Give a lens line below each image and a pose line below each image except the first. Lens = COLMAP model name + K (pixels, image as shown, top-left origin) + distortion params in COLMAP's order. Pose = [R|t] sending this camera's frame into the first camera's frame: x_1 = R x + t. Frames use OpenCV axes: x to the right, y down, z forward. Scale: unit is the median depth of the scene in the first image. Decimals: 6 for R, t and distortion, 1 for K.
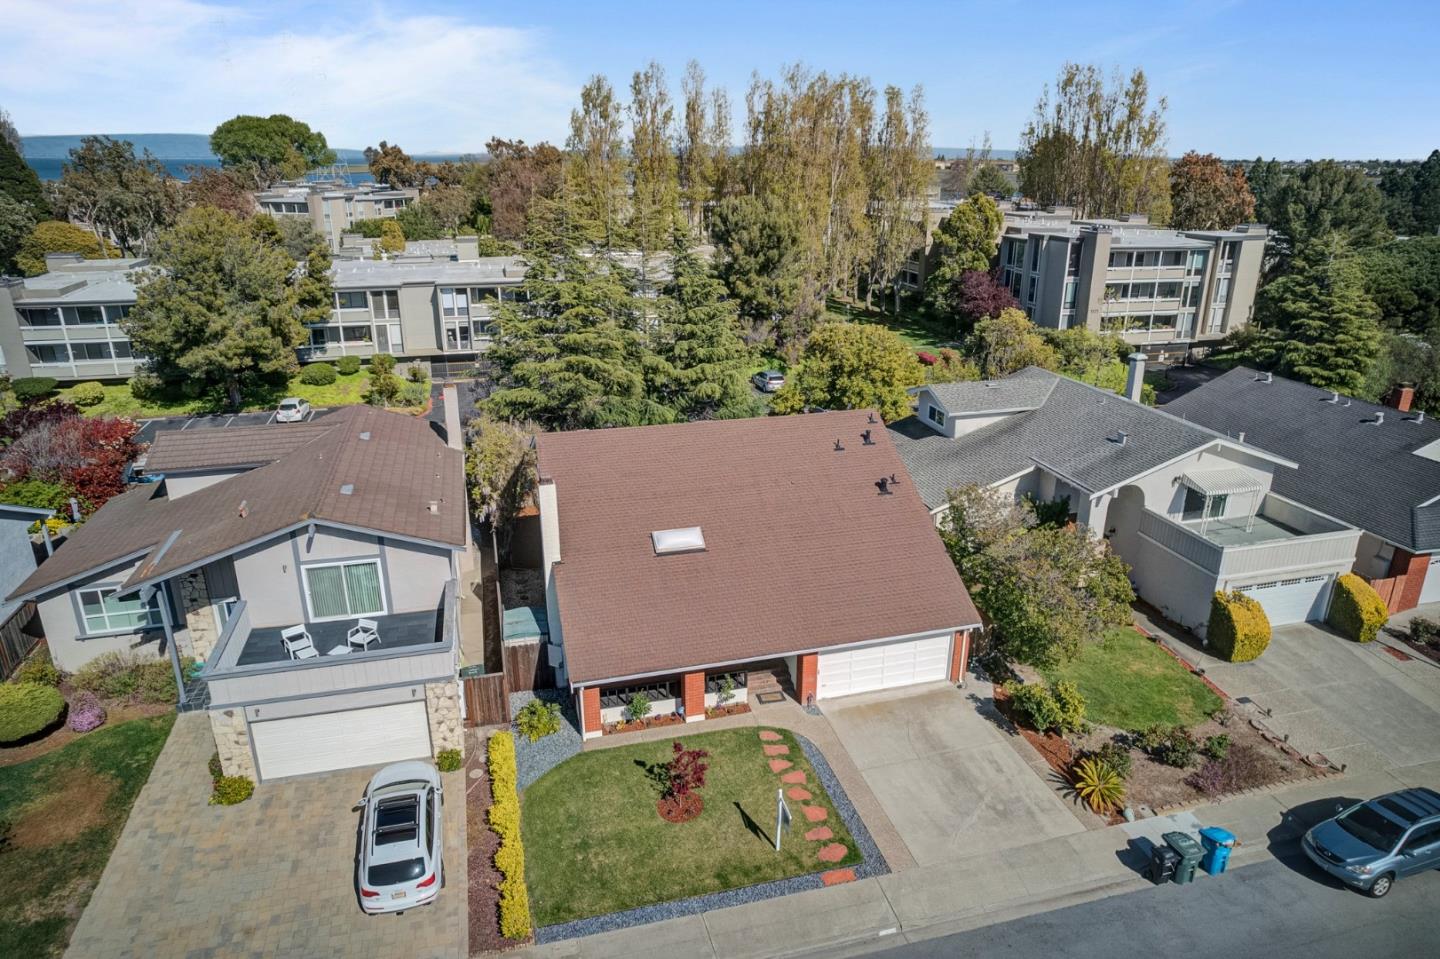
lens RADIAL K [[914.3, 0, 720.0], [0, 914.3, 479.5], [0, 0, 1]] dist [-0.095151, 0.093942]
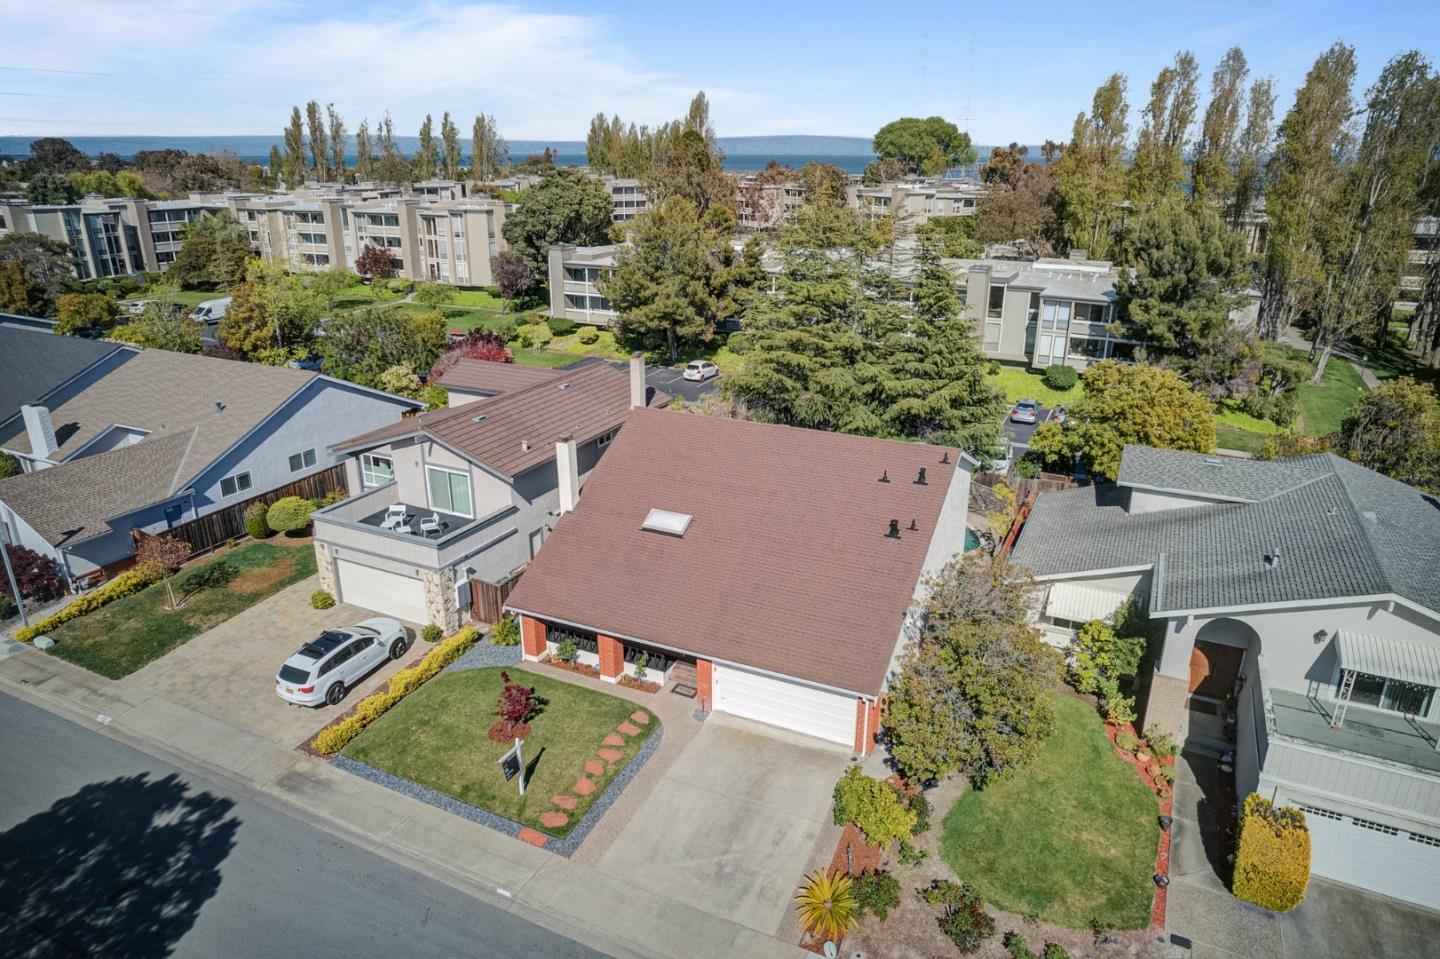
lens RADIAL K [[914.3, 0, 720.0], [0, 914.3, 479.5], [0, 0, 1]] dist [-0.095151, 0.093942]
pose [[0.762055, 0.221374, -0.608494, 0.557375], [-0.221842, 0.972129, 0.075840, -0.066273], [0.608324, 0.077196, 0.789926, 0.165992]]
